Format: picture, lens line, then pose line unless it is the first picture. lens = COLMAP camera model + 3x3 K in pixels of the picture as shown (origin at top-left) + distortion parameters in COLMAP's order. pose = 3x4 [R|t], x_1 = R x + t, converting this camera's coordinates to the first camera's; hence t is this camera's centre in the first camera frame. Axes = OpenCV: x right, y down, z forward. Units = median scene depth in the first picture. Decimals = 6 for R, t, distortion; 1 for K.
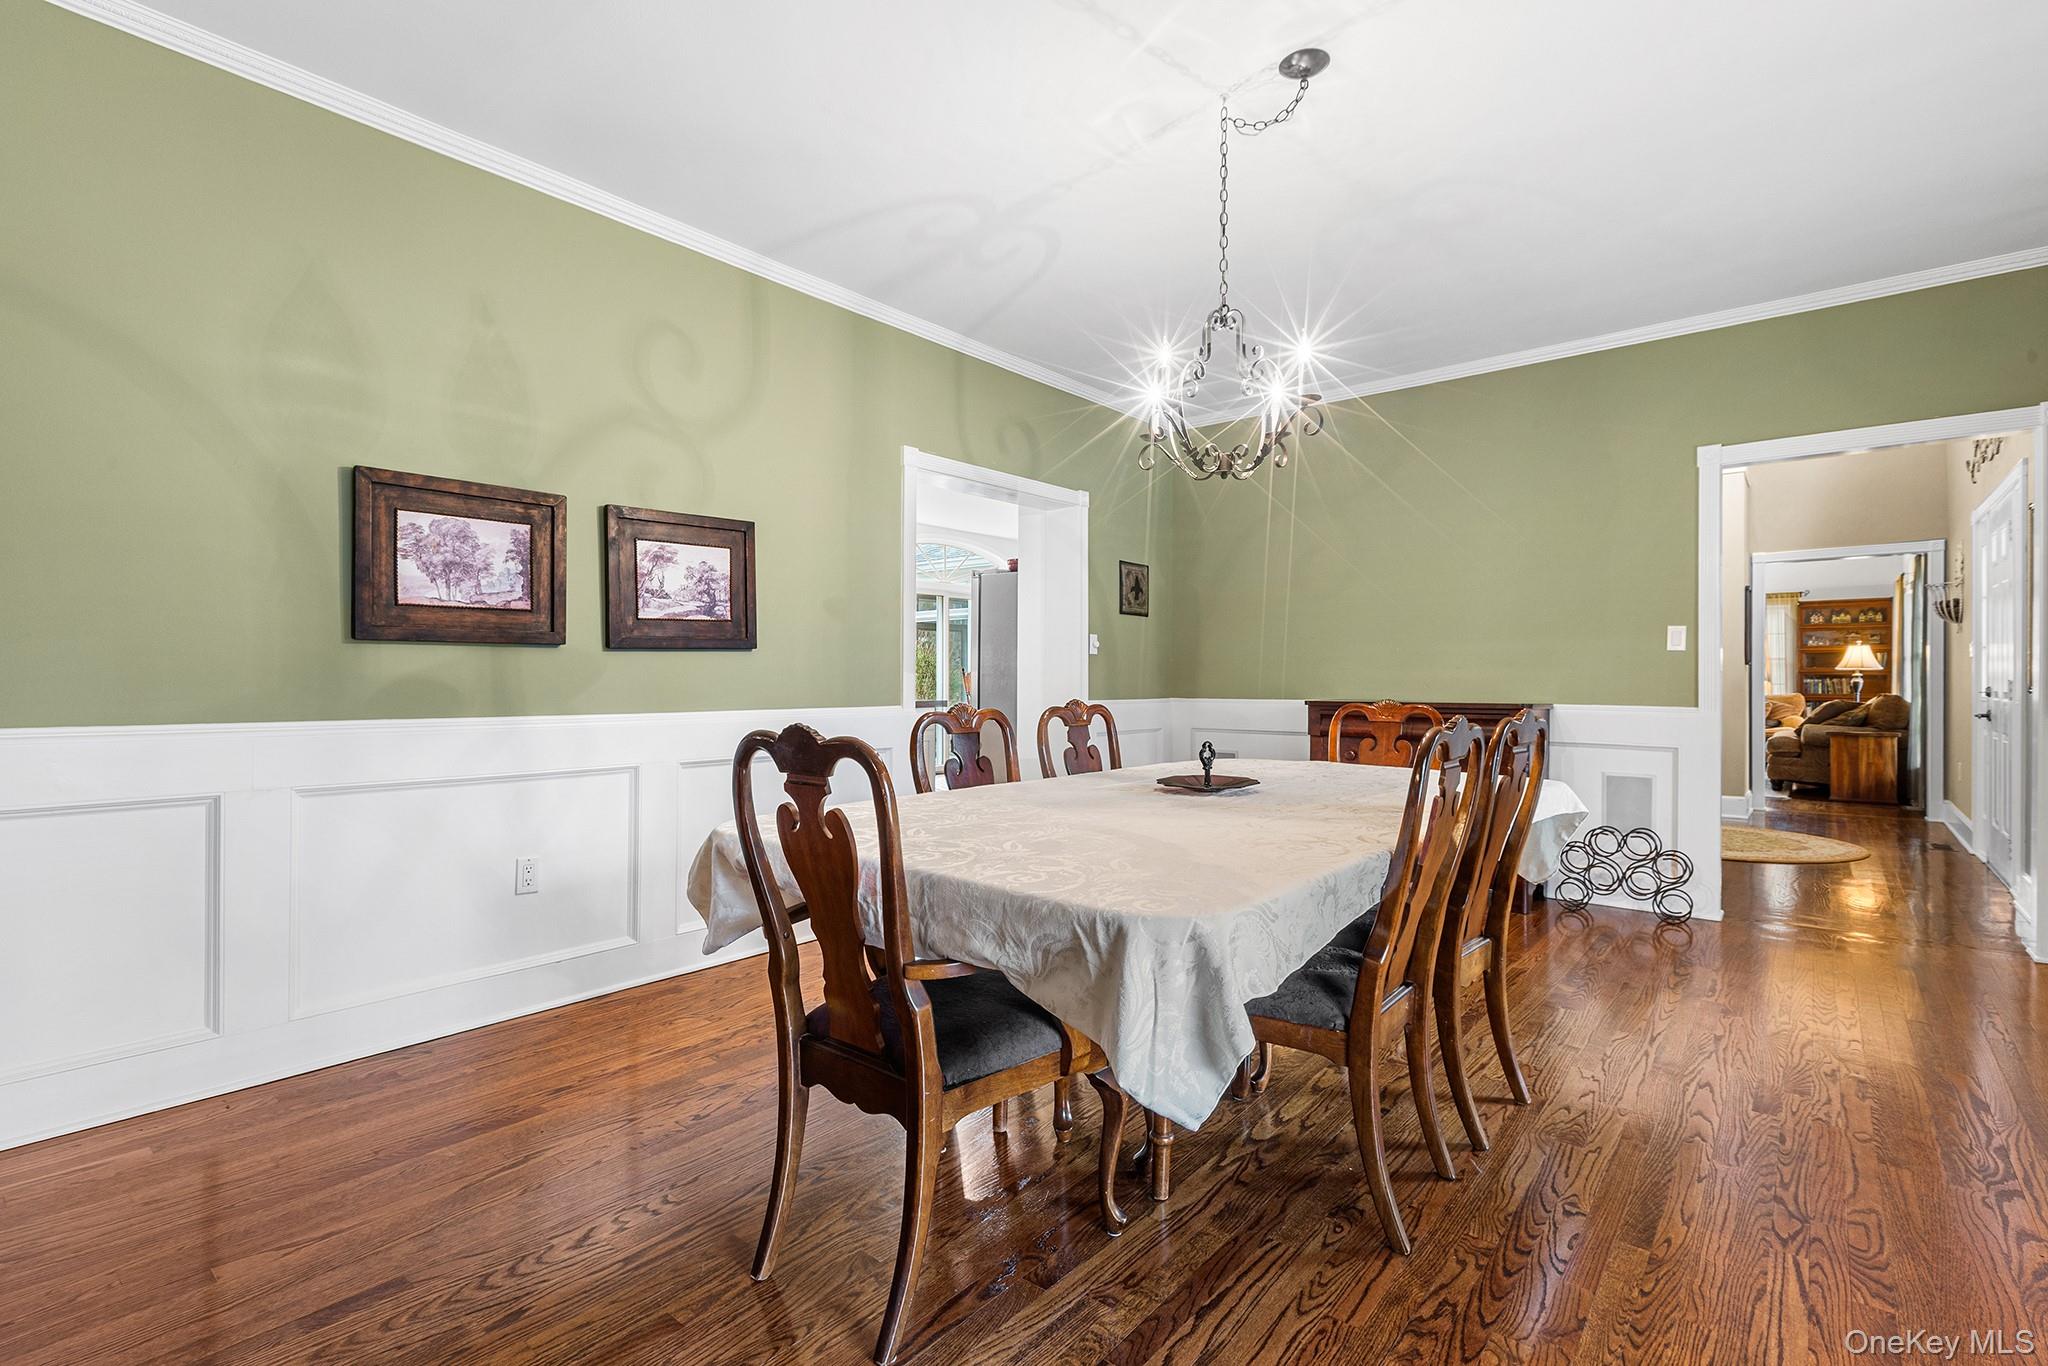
lens RADIAL K [[940.2, 0, 1030.2], [0, 940.2, 678.1], [0, 0, 1]] dist [-0.000114, -0.000284]
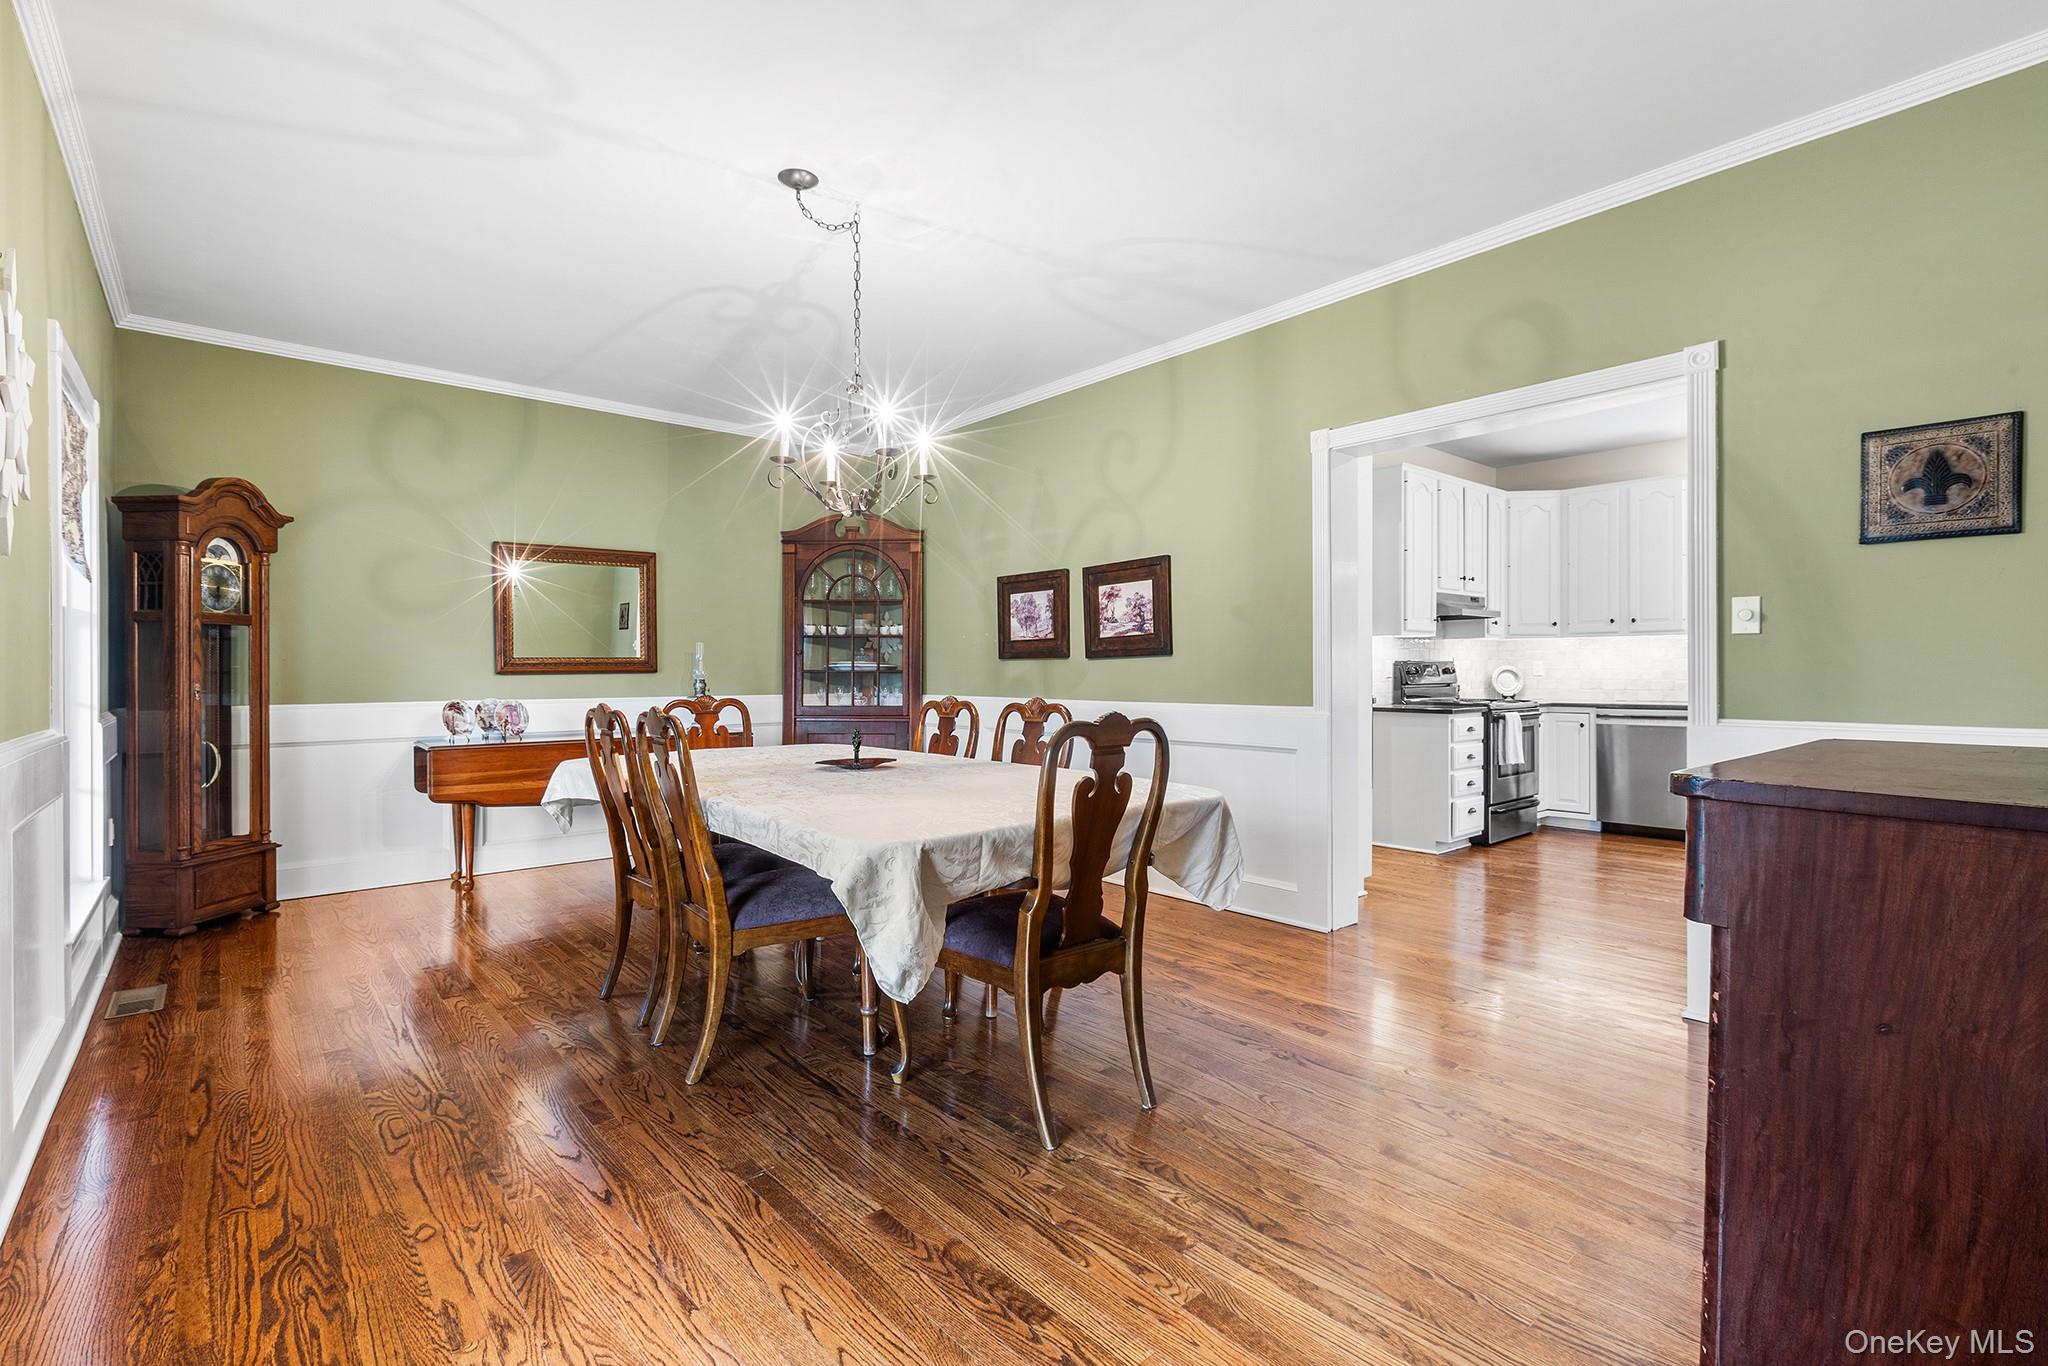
lens RADIAL K [[940.2, 0, 1030.0], [0, 940.2, 681.6], [0, 0, 1]] dist [-0.000114, -0.000284]
pose [[-0.159973, 0.007704, -0.987091, 1.180099], [0.002476, 0.999970, 0.007404, -0.004856], [0.987118, -0.001259, -0.159987, 1.212538]]
